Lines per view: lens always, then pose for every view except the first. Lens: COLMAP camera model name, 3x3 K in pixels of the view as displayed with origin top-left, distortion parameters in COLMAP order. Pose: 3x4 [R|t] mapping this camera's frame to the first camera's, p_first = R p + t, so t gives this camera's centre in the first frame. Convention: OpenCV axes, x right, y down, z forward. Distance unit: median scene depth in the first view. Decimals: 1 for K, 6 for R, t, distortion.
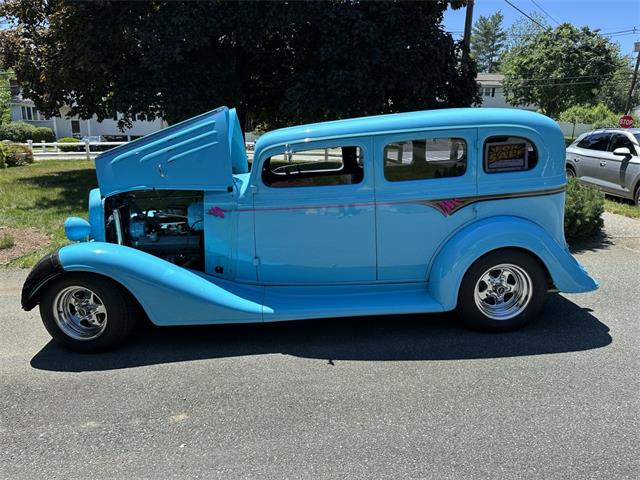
lens RADIAL K [[492.4, 0, 320.0], [0, 492.4, 240.0], [0, 0, 1]] dist [-0.006900, -0.002296]
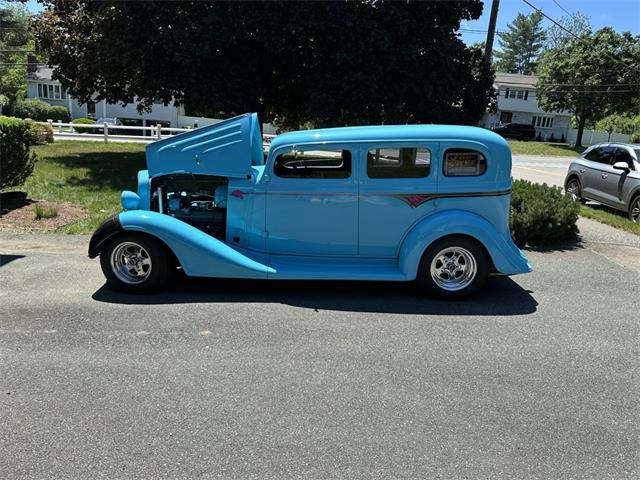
lens RADIAL K [[515.8, 0, 320.0], [0, 515.8, 240.0], [0, 0, 1]] dist [0.014233, -0.006379]
pose [[0.997618, 0.063331, -0.027345, 0.041426], [-0.063311, 0.997993, 0.001629, 0.038597], [0.027394, 0.000106, 0.999625, -0.283040]]
